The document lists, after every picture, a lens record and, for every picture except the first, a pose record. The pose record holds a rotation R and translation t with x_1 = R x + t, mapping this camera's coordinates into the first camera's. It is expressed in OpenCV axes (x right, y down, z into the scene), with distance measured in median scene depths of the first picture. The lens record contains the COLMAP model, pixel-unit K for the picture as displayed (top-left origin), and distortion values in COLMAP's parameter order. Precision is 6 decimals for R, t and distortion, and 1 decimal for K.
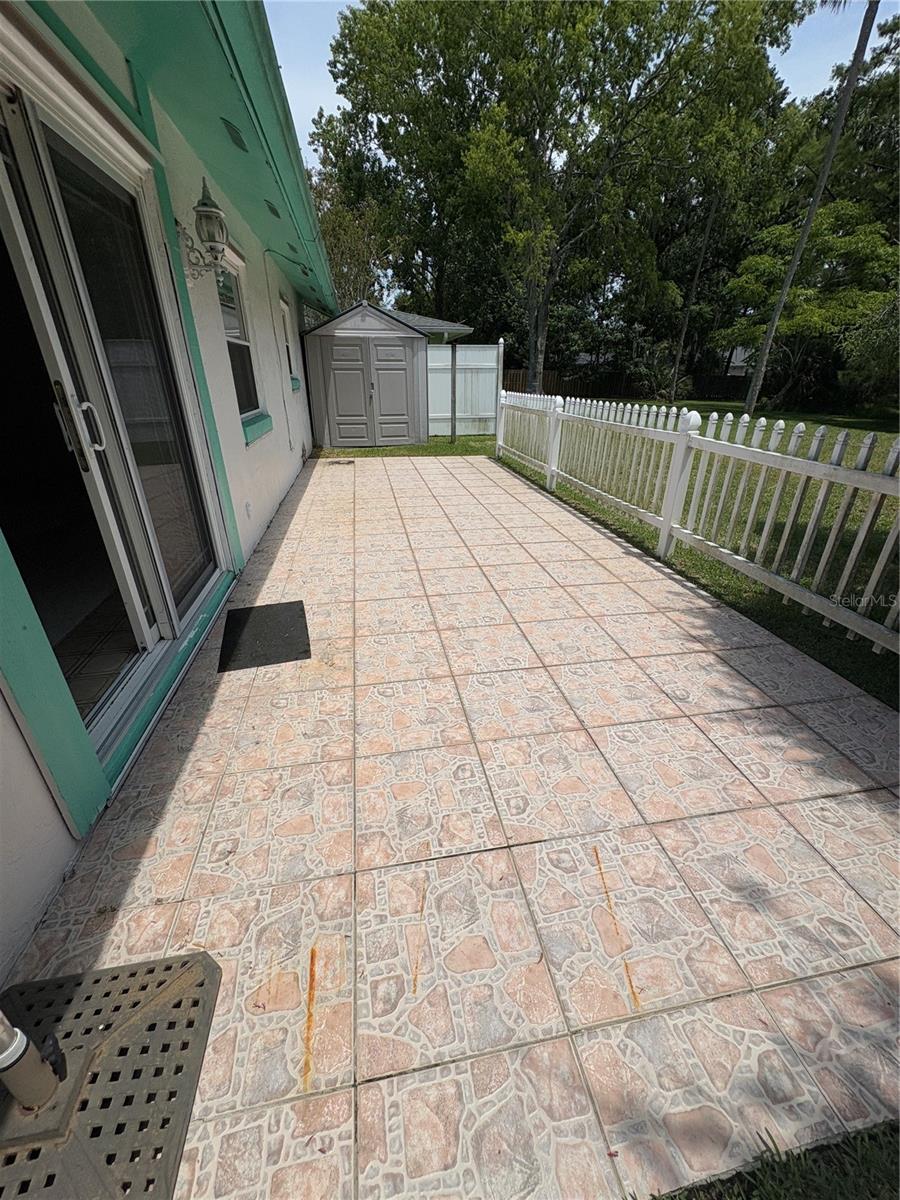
lens RADIAL K [[478.7, 0, 450.7], [0, 478.7, 604.4], [0, 0, 1]] dist [-0.000319, 0.000297]
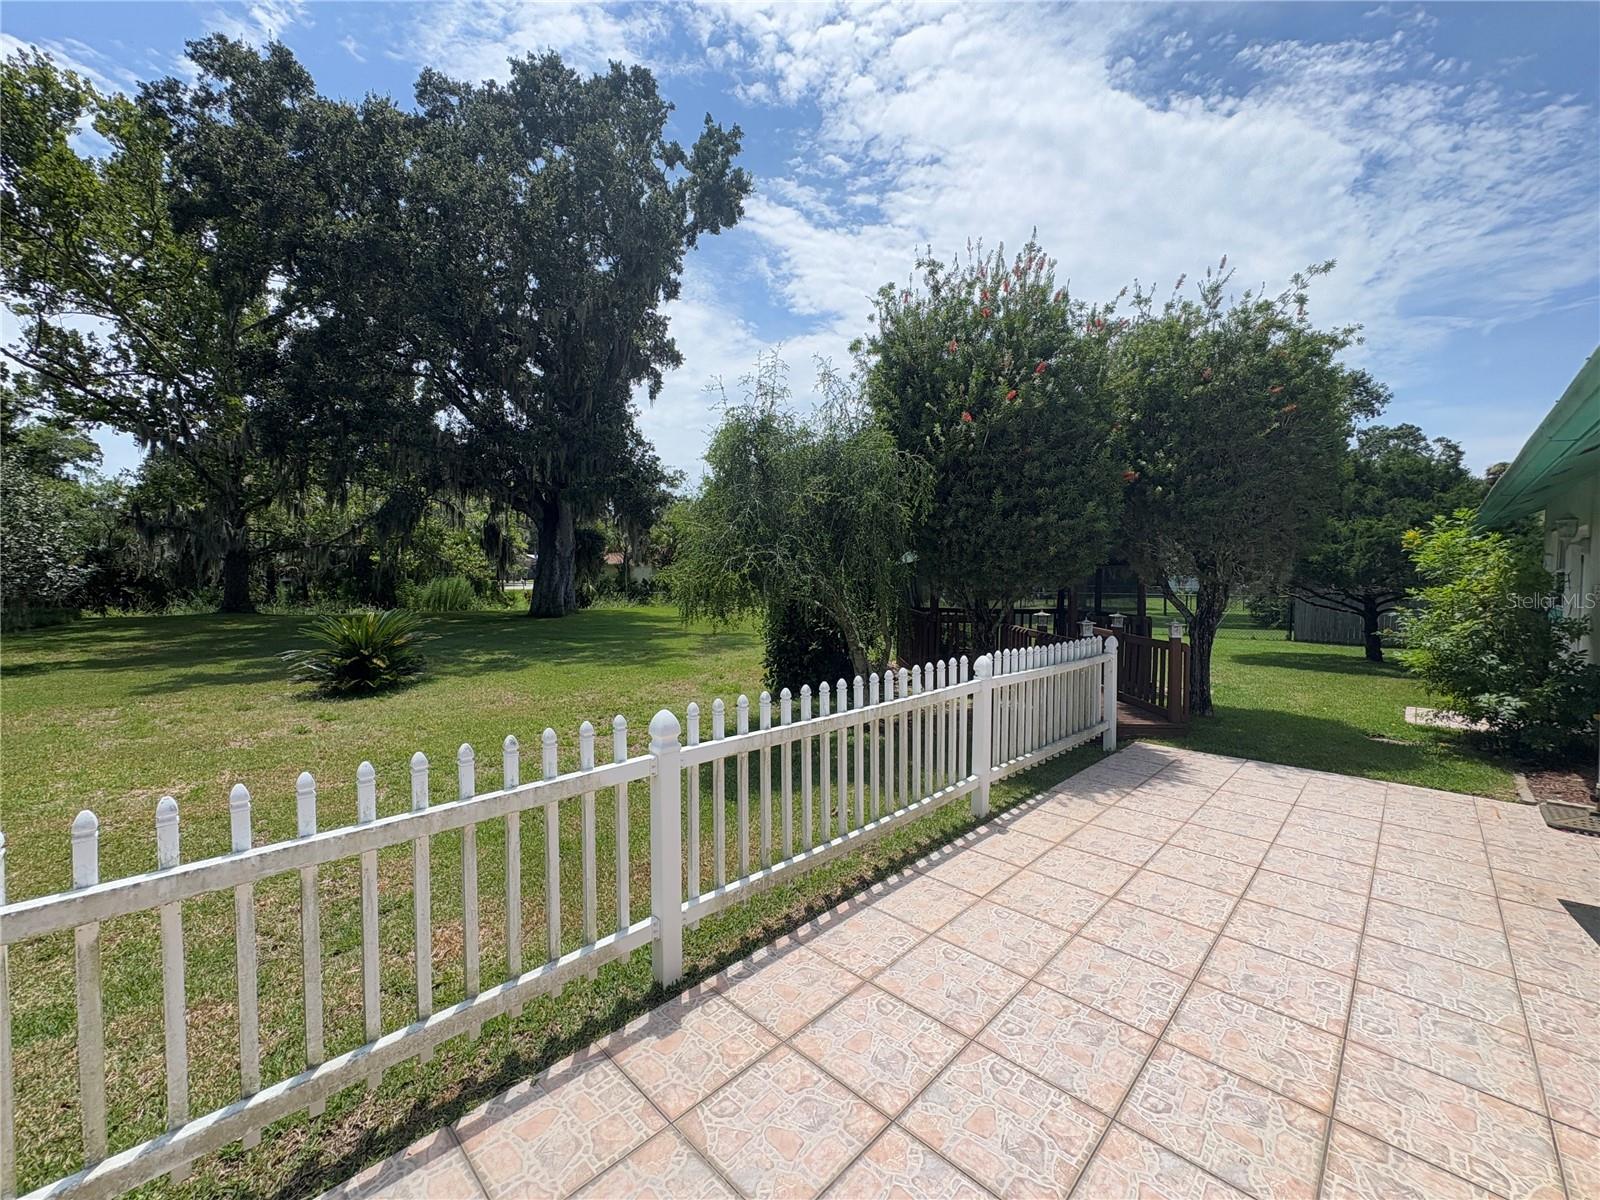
lens RADIAL K [[638.3, 0, 800.6], [0, 638.3, 601.2], [0, 0, 1]] dist [-0.000319, 0.000297]
pose [[-0.579924, -0.040478, 0.813664, -0.315158], [0.346204, 0.891848, 0.291118, -0.993847], [-0.737449, 0.450520, -0.503191, 1.847960]]
